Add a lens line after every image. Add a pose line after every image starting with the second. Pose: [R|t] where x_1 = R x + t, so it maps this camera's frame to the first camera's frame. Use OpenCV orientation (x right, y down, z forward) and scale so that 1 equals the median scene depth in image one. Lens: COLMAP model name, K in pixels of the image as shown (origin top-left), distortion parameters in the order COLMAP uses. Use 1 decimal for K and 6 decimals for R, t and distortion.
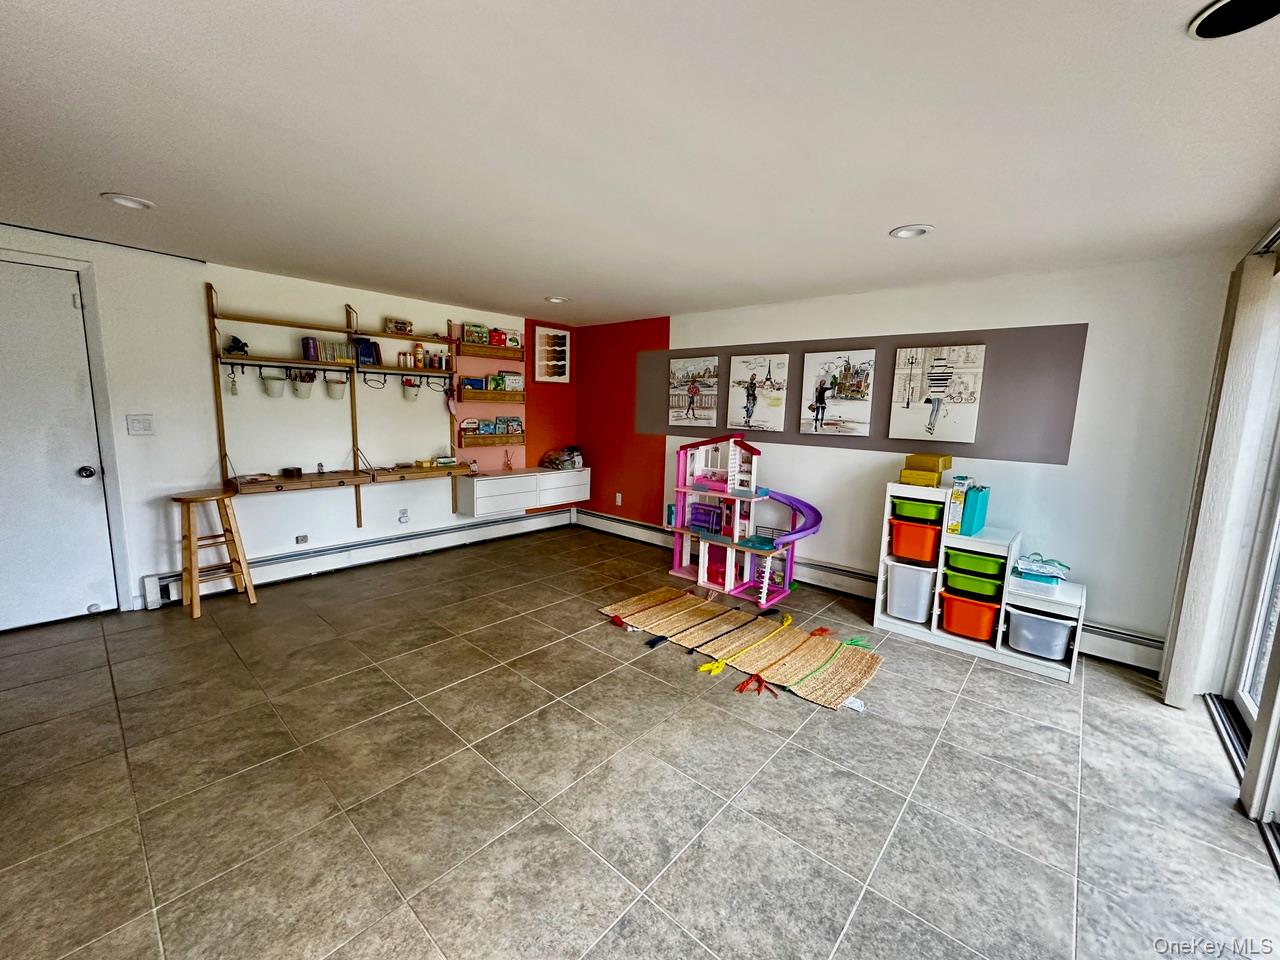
lens RADIAL K [[506.6, 0, 640.1], [0, 506.6, 479.9], [0, 0, 1]] dist [-0.008685, 0.000035]
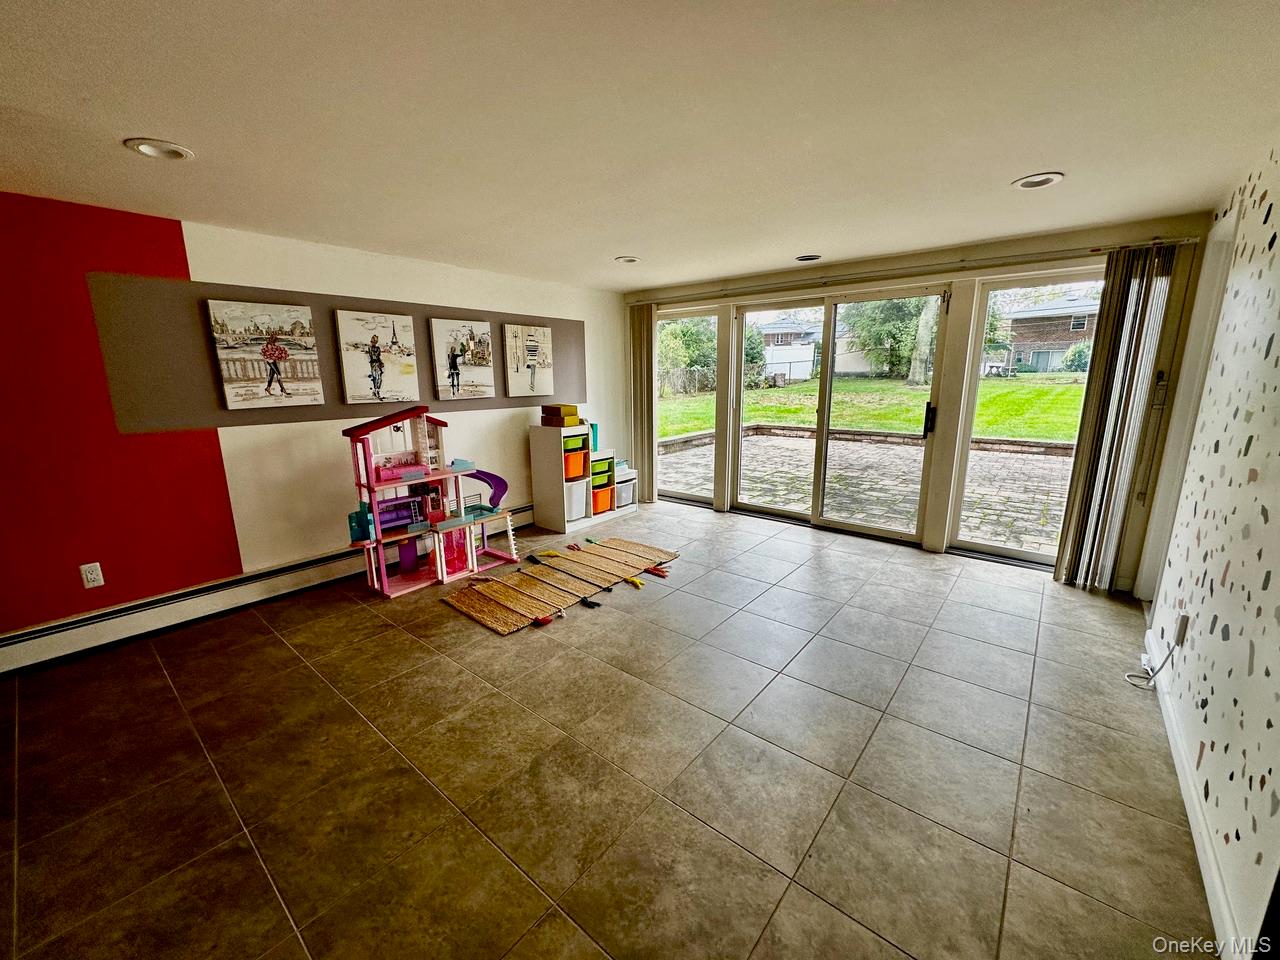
lens RADIAL K [[506.6, 0, 640.1], [0, 506.6, 480.4], [0, 0, 1]] dist [-0.008685, 0.000035]
pose [[-0.031404, -0.232895, 0.971995, -0.702541], [0.148109, 0.960654, 0.234962, -0.117852], [-0.988472, 0.151340, 0.004325, 0.639336]]
